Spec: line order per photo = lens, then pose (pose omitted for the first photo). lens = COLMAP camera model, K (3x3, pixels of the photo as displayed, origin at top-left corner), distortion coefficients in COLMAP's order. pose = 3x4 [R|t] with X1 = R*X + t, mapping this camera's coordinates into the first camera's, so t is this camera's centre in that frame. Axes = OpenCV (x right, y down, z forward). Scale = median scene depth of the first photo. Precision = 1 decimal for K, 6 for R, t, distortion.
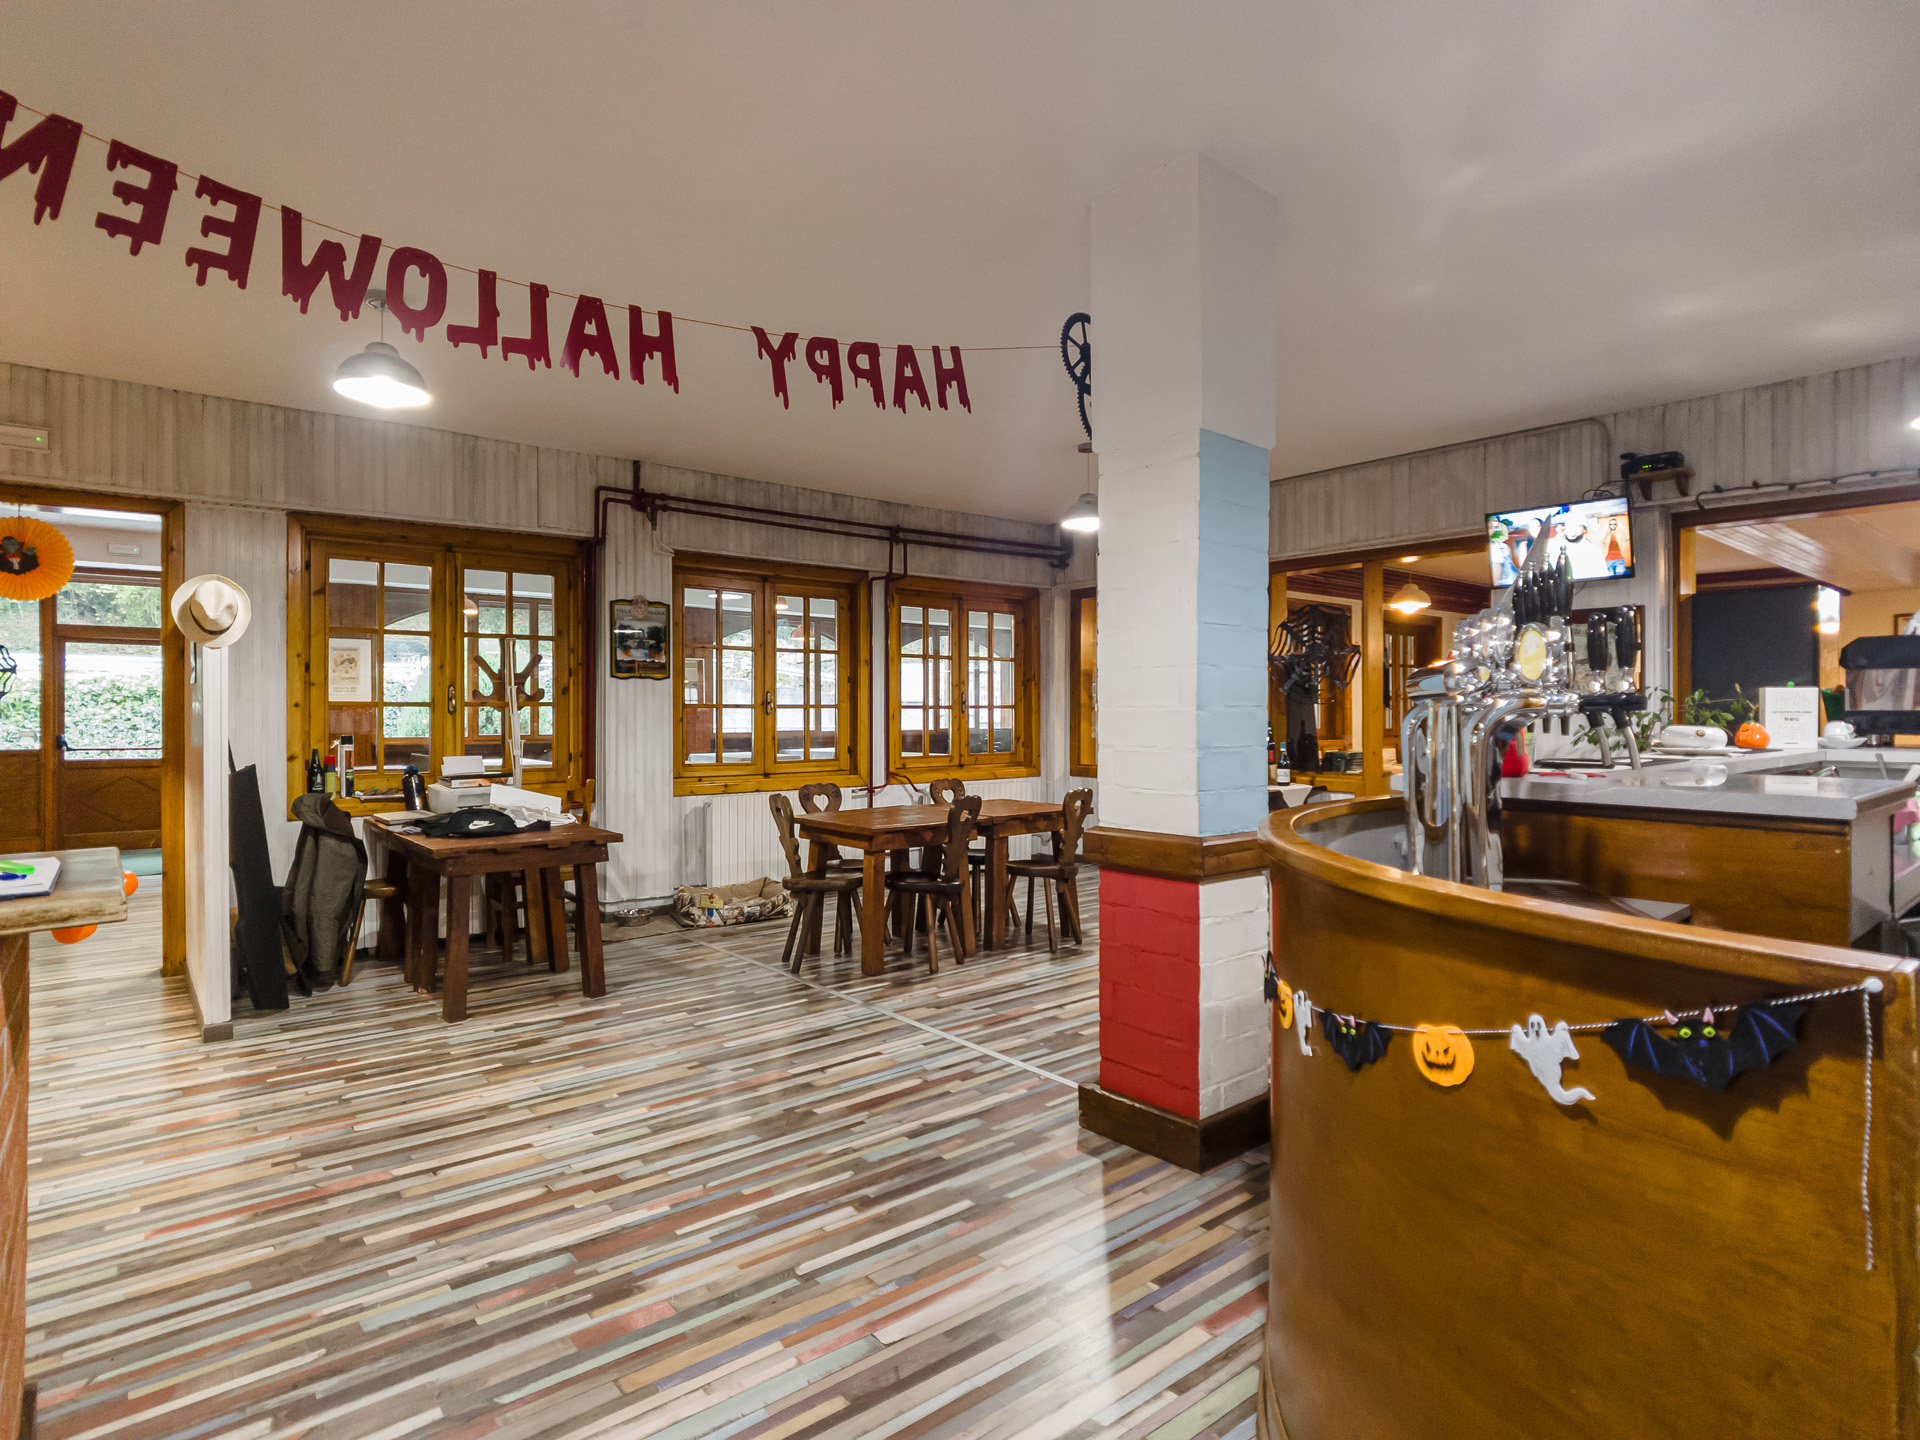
lens RADIAL K [[1007.4, 0, 954.5], [0, 1007.4, 716.8], [0, 0, 1]] dist [0.040665, -0.074253]
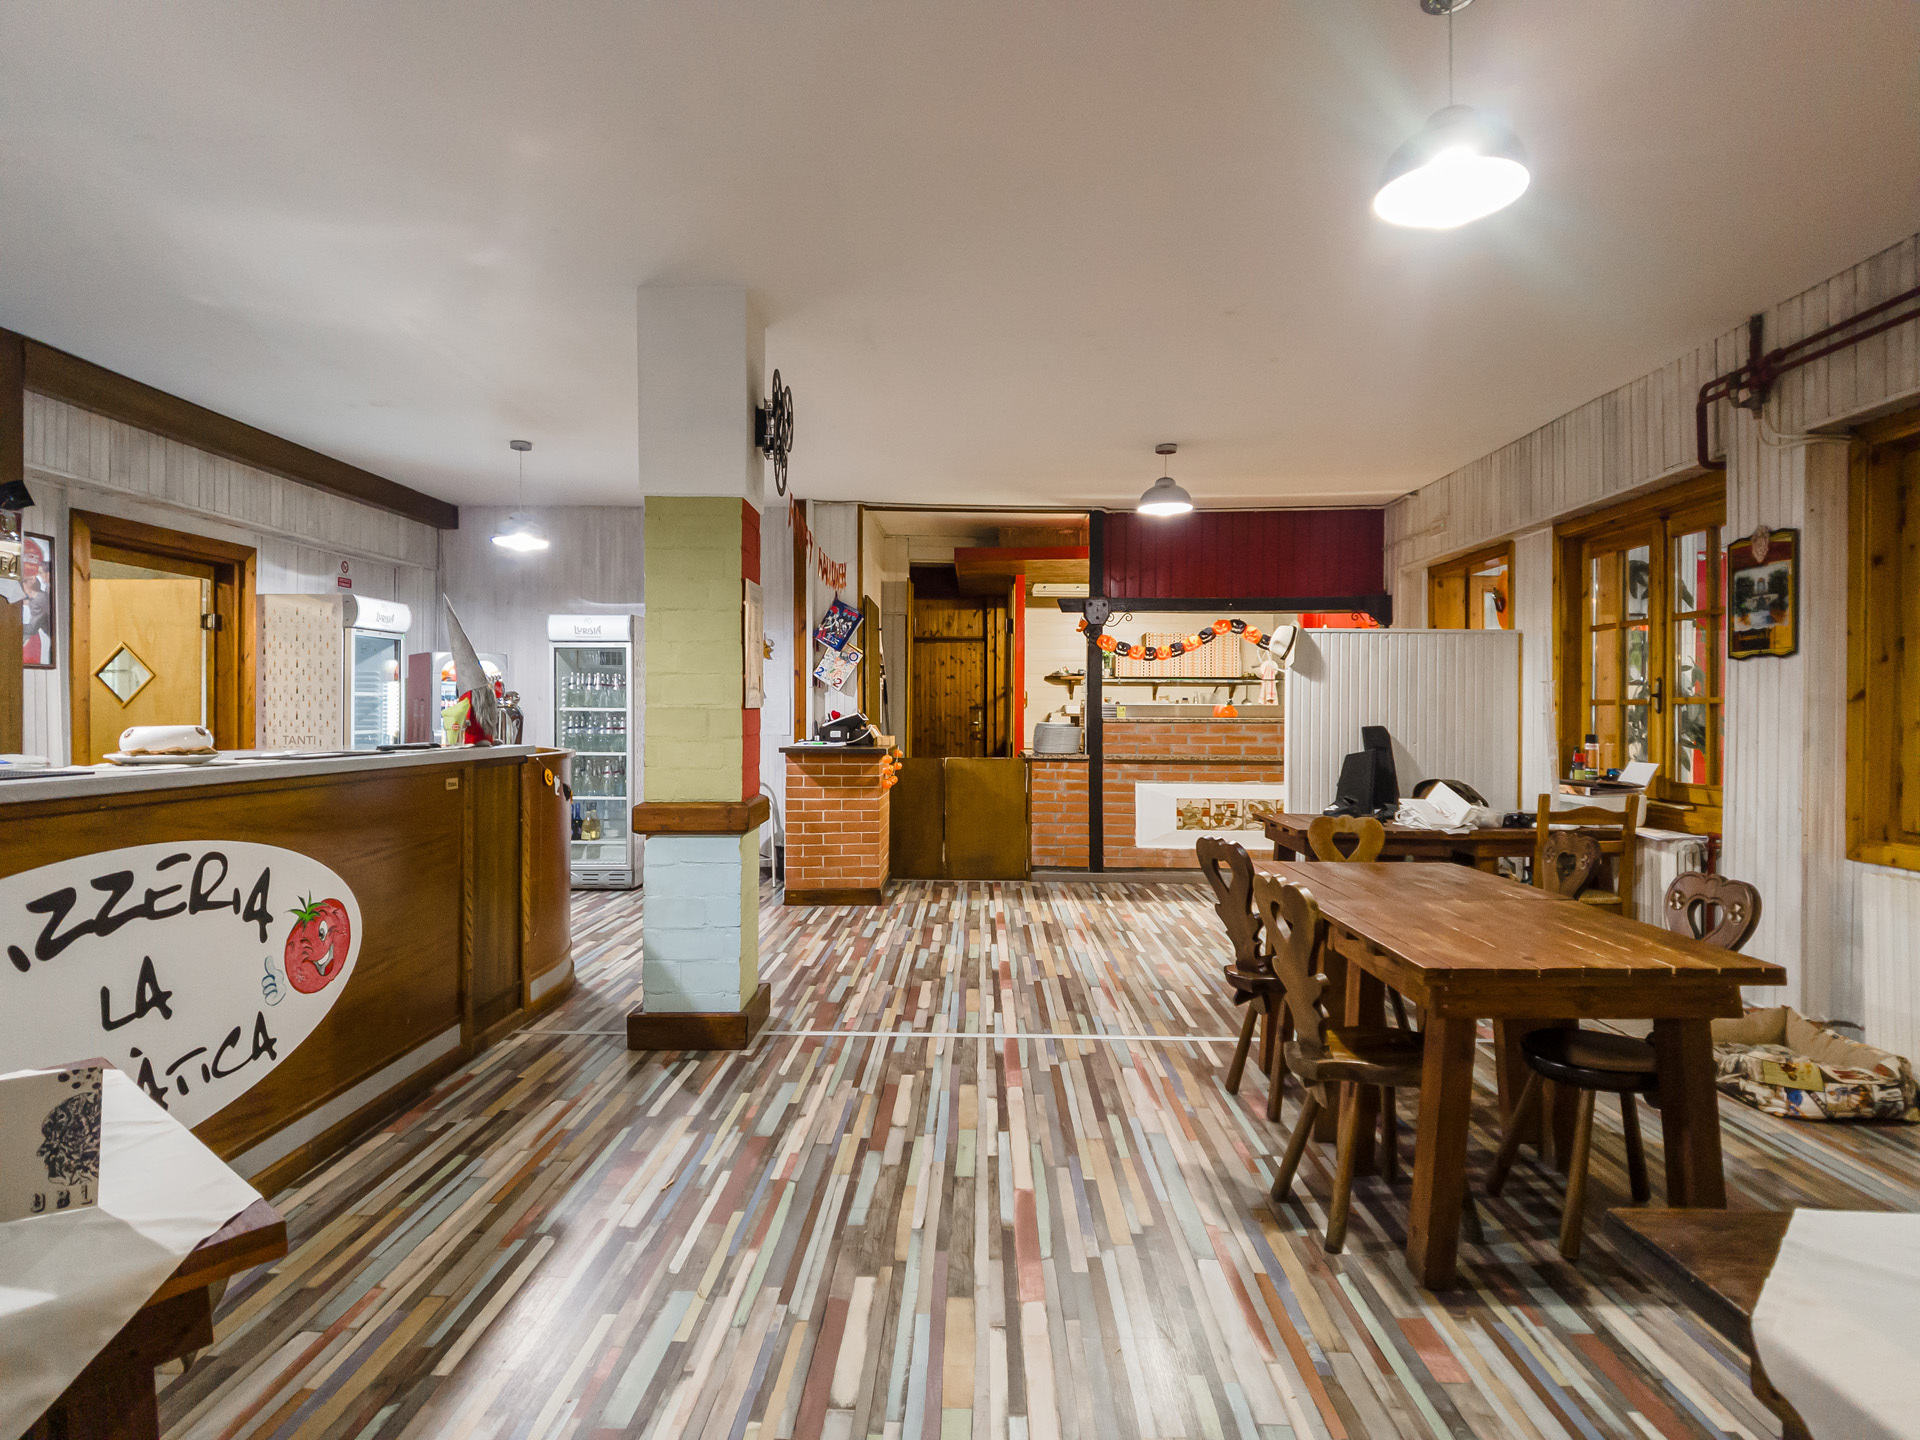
lens RADIAL K [[1032.0, 0, 965.3], [0, 1032.0, 713.1], [0, 0, 1]] dist [-0.019170, -0.001145]
pose [[-0.654018, 0.000302, -0.756479, 0.765207], [-0.005195, 0.999975, 0.004890, -0.005443], [0.756461, 0.007128, -0.654000, 1.609688]]
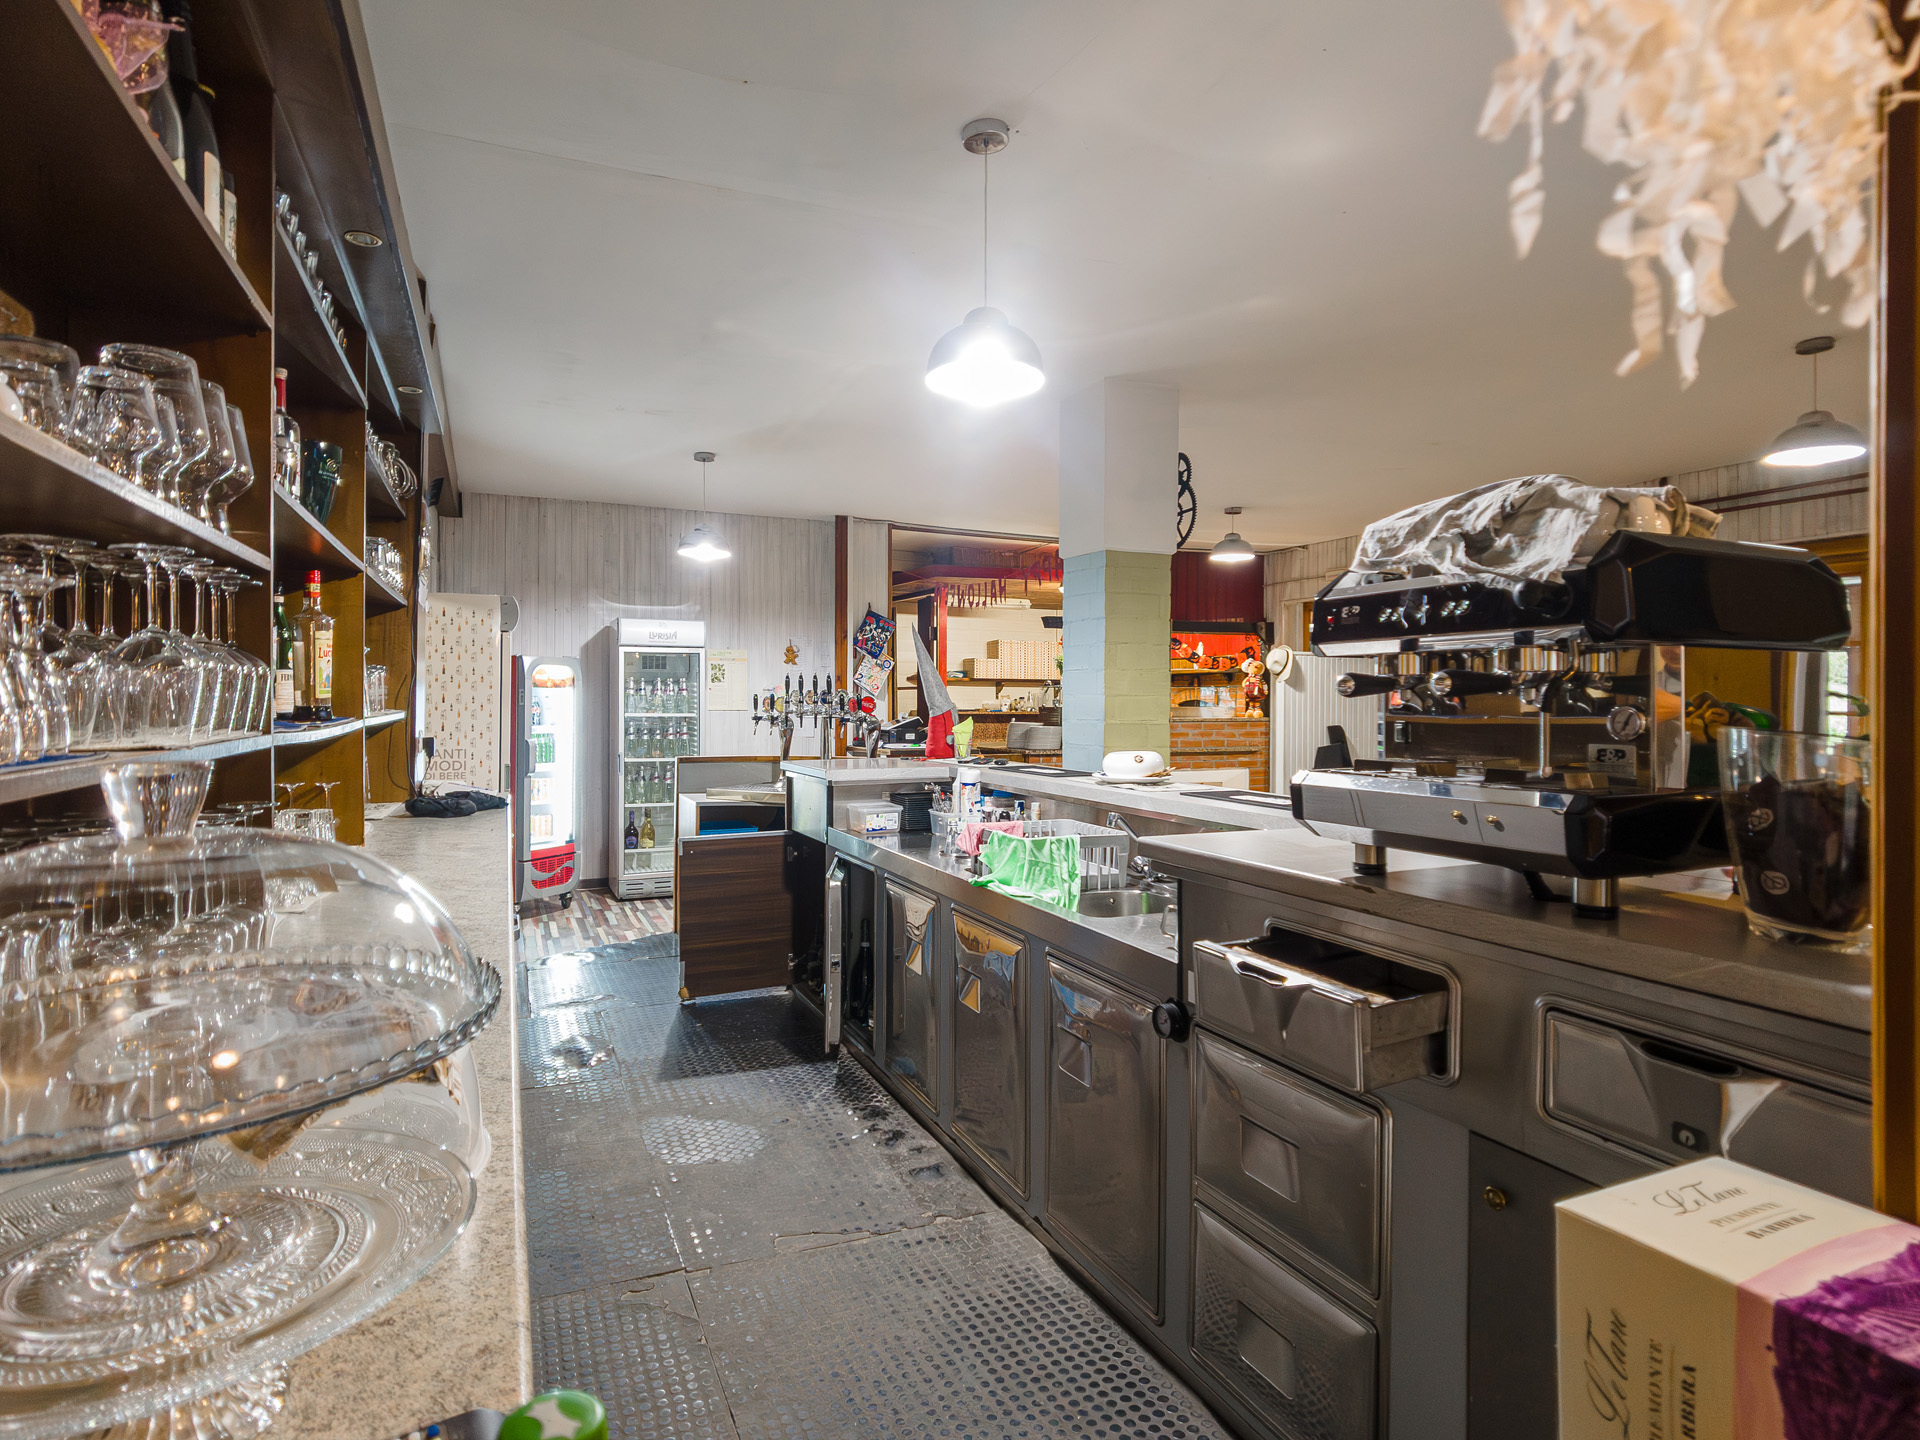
lens RADIAL K [[1032.0, 0, 965.3], [0, 1032.0, 713.1], [0, 0, 1]] dist [-0.019170, -0.001145]
pose [[-0.266967, 0.010482, -0.963649, 1.385986], [-0.002978, 0.999927, 0.011702, -0.025754], [0.963701, 0.005994, -0.266916, 0.928517]]
